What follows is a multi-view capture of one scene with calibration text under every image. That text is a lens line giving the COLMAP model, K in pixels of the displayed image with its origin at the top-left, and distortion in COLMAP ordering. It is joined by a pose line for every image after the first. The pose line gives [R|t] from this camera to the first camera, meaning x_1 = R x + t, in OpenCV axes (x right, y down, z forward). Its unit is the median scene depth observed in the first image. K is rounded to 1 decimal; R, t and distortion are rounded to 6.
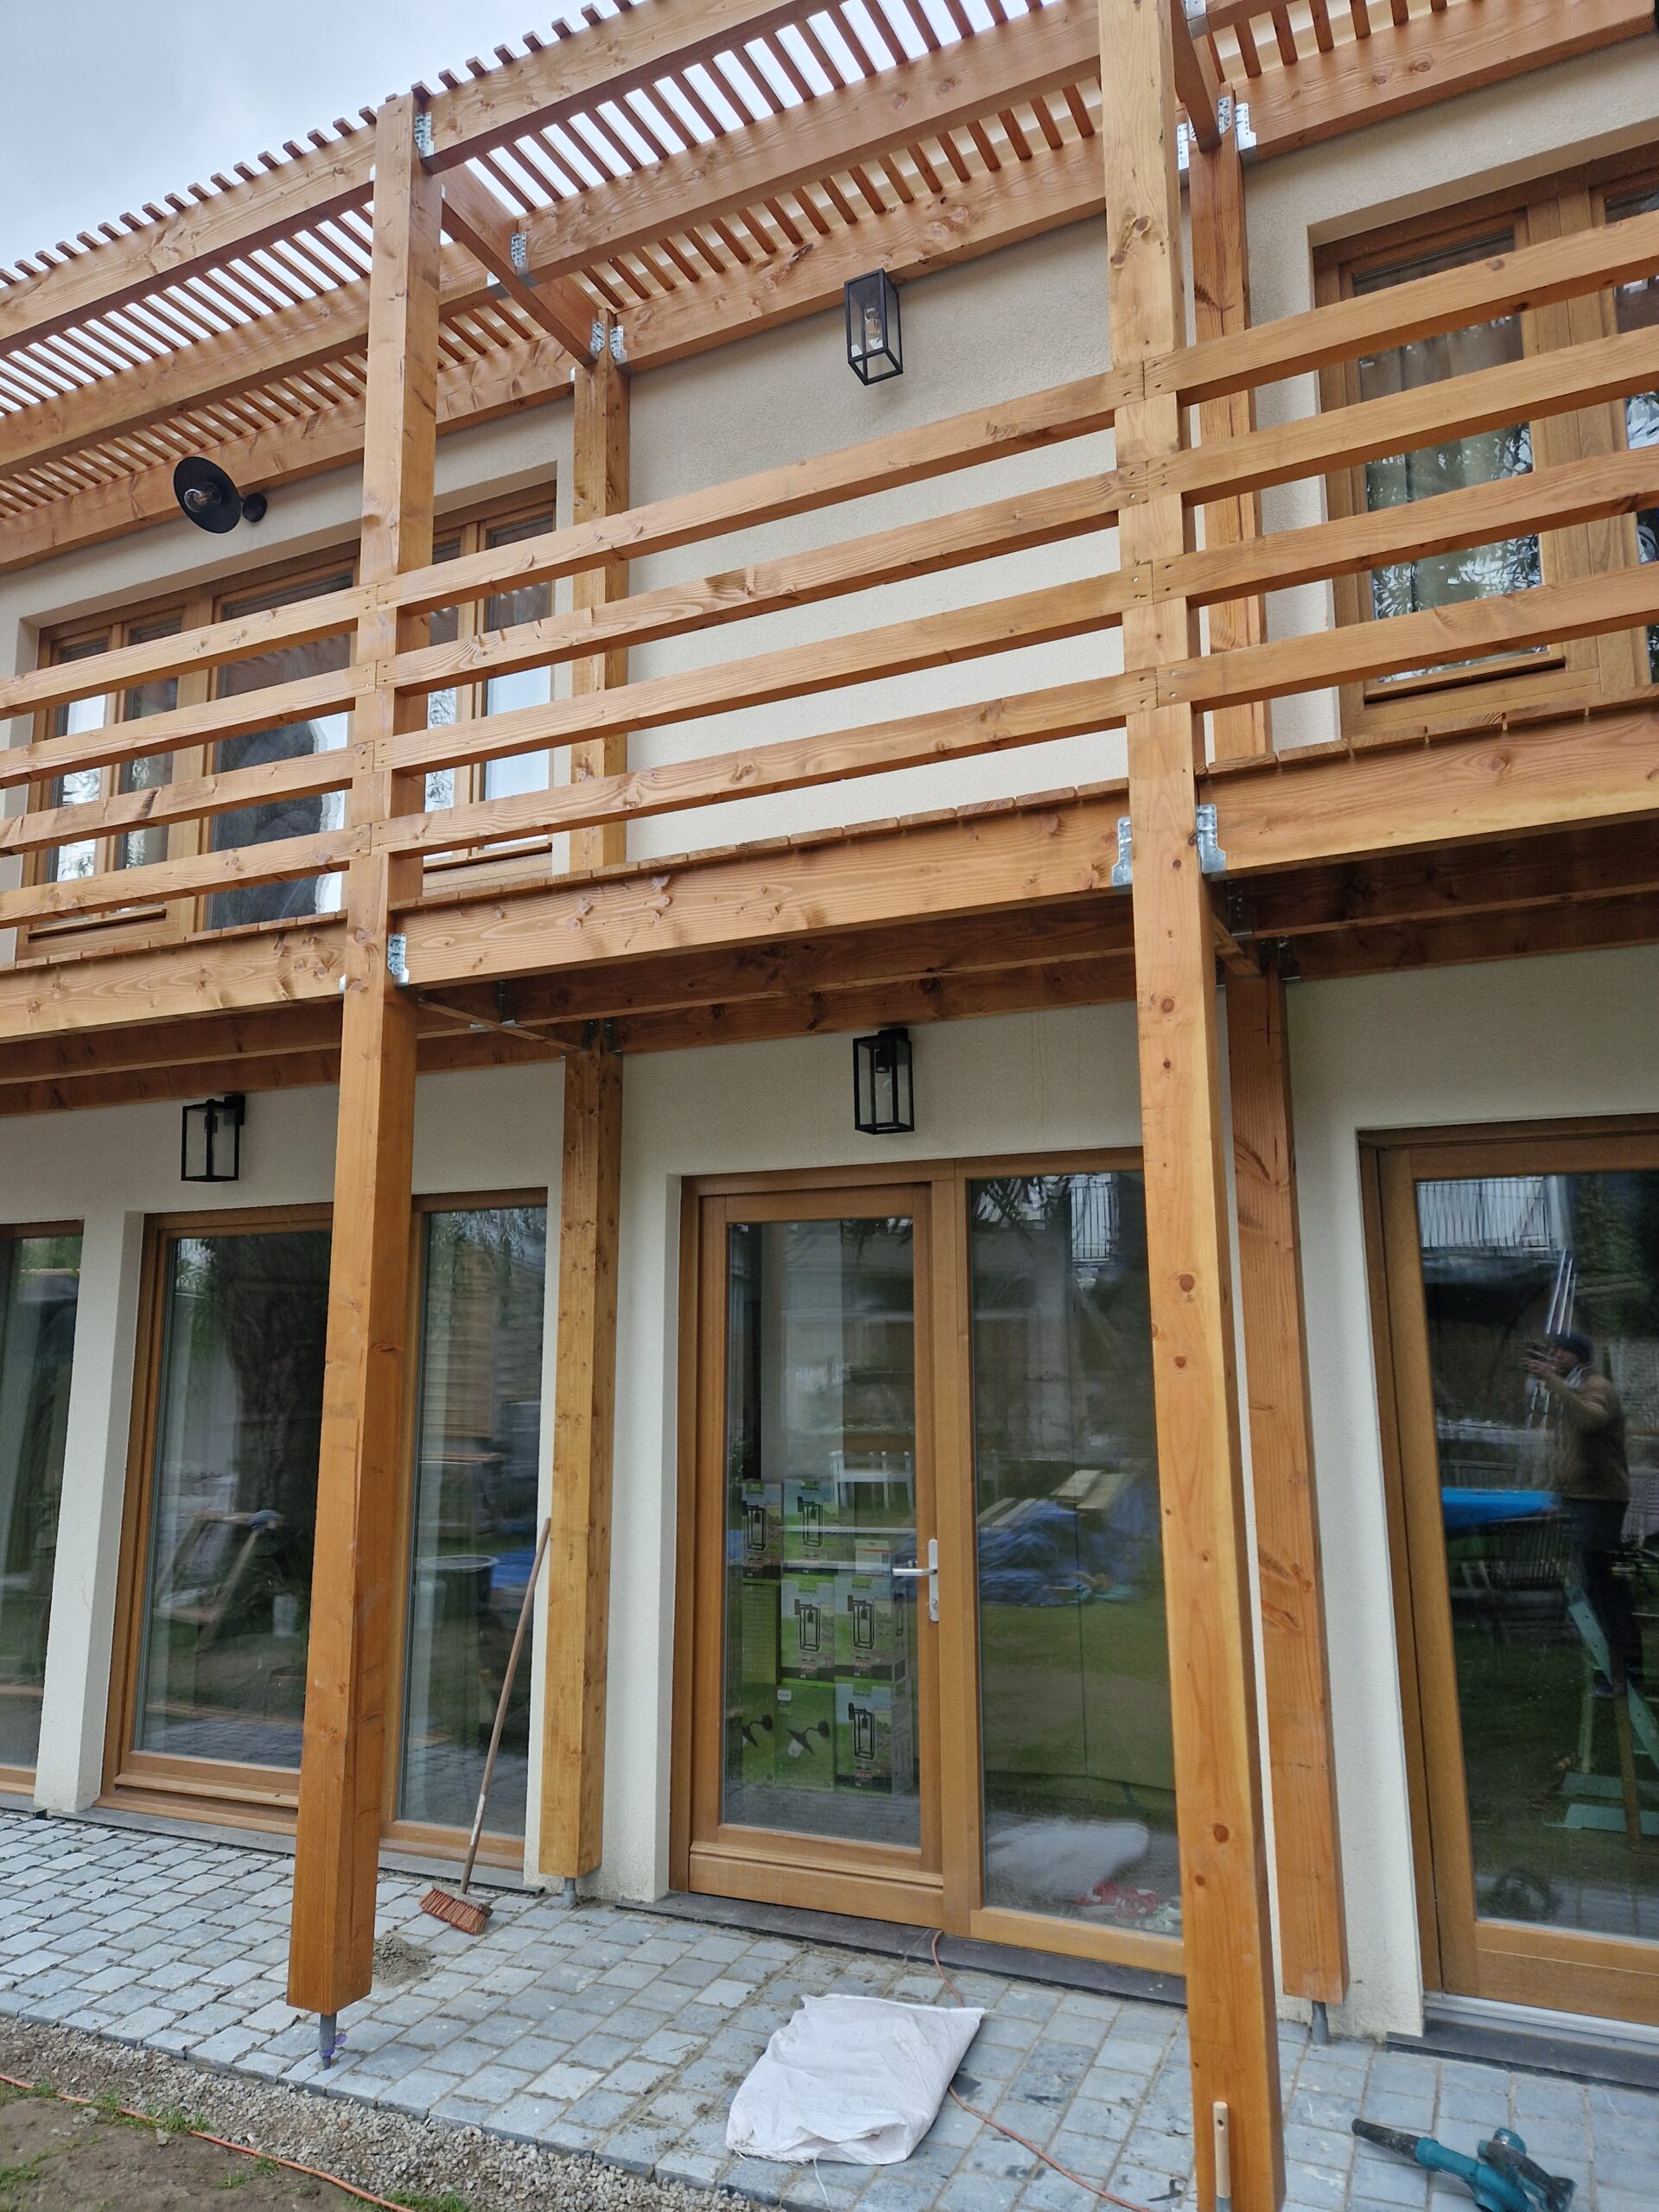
lens RADIAL K [[1537.2, 0, 829.5], [0, 1537.2, 1106.0], [0, 0, 1]] dist [0.142586, 0.000872]
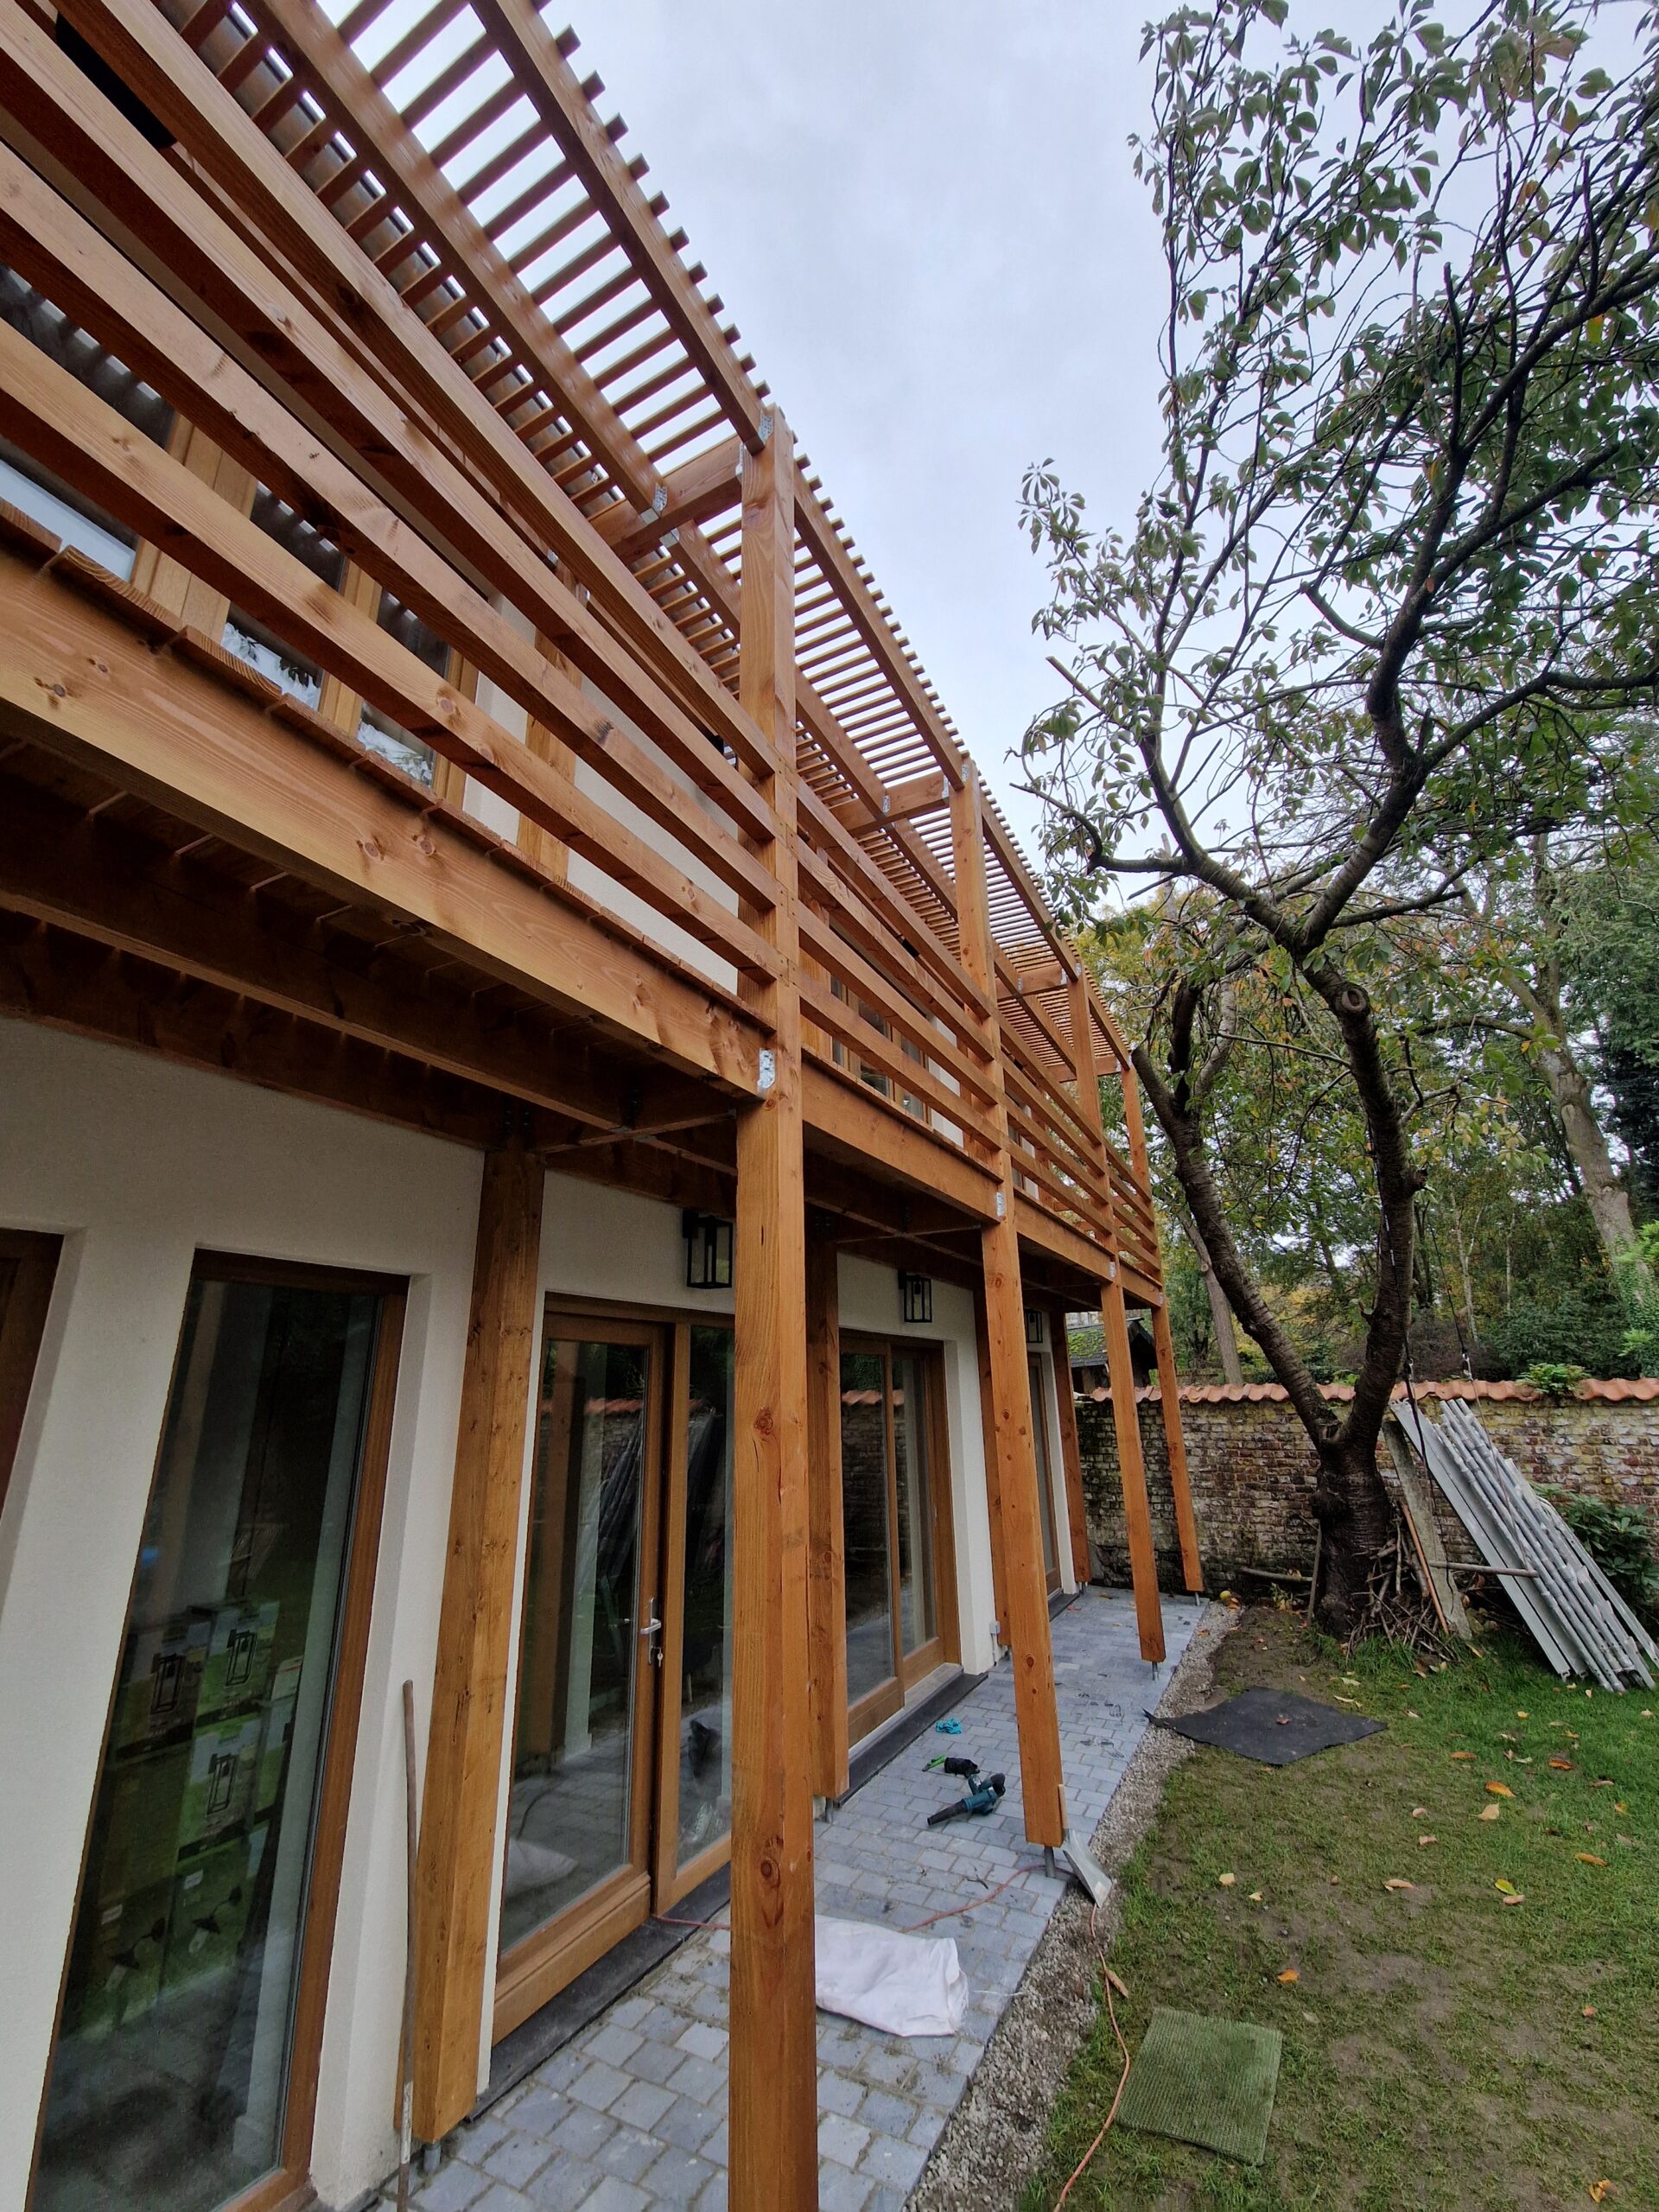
lens RADIAL K [[913.5, 0, 829.5], [0, 913.5, 1106.0], [0, 0, 1]] dist [0.019705, -0.000079]
pose [[0.038356, 0.306960, 0.950949, -0.851410], [-0.146364, 0.943112, -0.298526, 0.099650], [-0.988487, -0.127735, 0.081102, 0.887887]]
